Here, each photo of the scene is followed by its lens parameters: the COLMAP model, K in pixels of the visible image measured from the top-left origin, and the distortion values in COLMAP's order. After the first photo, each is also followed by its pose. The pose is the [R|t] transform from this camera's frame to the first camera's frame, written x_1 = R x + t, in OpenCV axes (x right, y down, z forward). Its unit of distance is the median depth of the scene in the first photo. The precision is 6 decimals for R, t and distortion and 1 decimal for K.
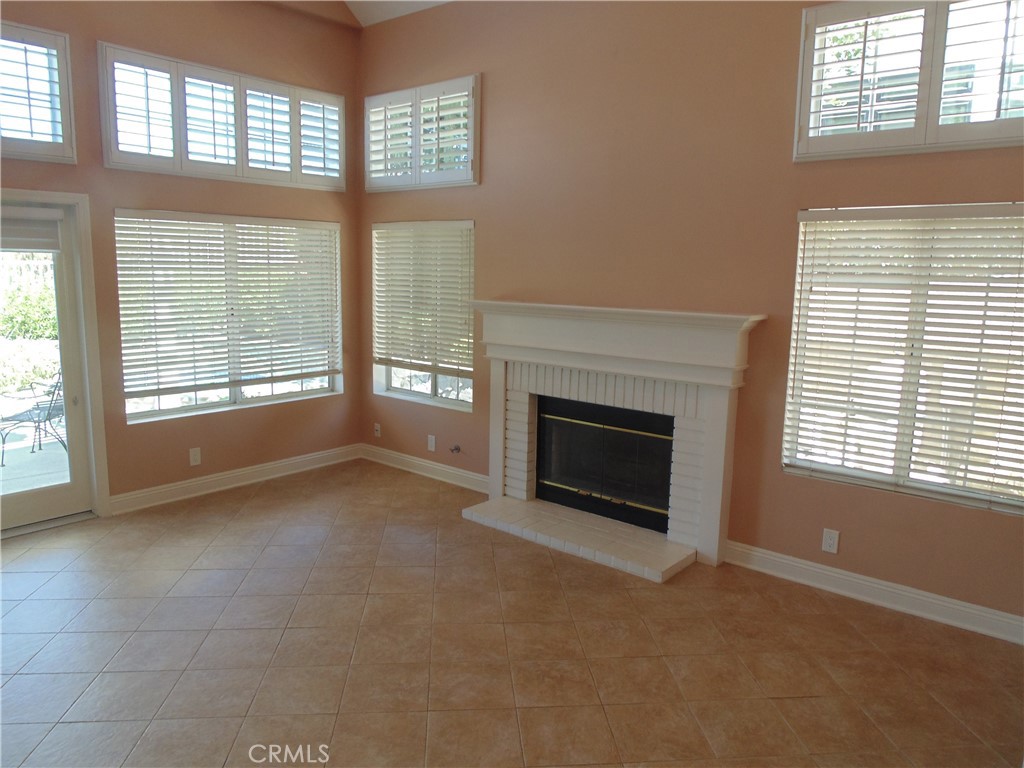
lens RADIAL K [[724.4, 0, 518.1], [0, 724.4, 380.6], [0, 0, 1]] dist [-0.017232, -0.001067]
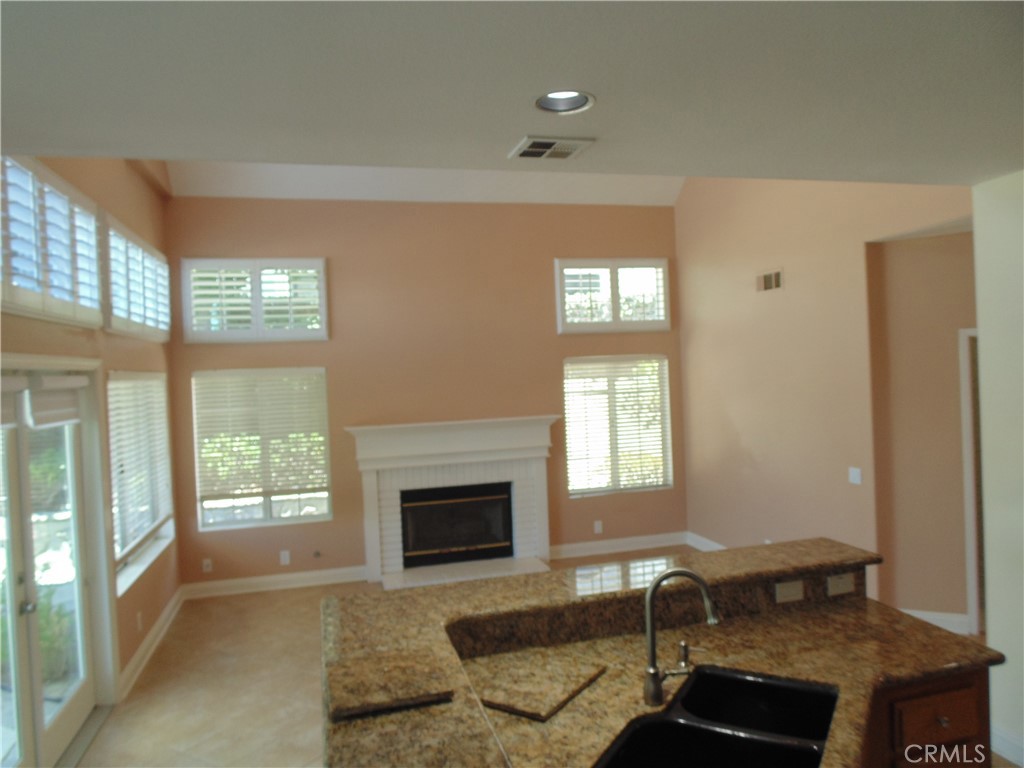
lens RADIAL K [[724.4, 0, 518.1], [0, 724.4, 380.6], [0, 0, 1]] dist [-0.017232, -0.001067]
pose [[0.573198, -0.056858, 0.817442, -1.081743], [0.176660, 0.982705, -0.055523, -0.079677], [-0.800147, 0.176235, 0.573328, -0.000108]]
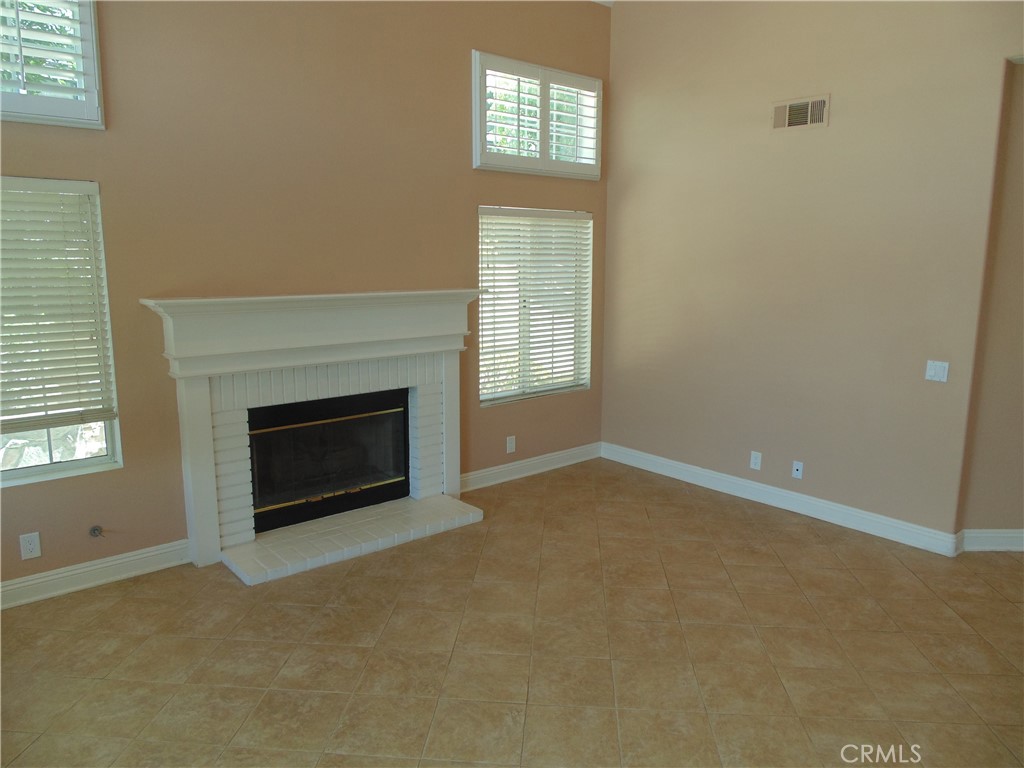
lens RADIAL K [[724.4, 0, 518.1], [0, 724.4, 380.6], [0, 0, 1]] dist [-0.017232, -0.001067]
pose [[0.158058, -0.189490, 0.969077, -0.798492], [0.145072, 0.975221, 0.167030, -0.116909], [-0.976715, 0.114186, 0.181631, 0.623764]]
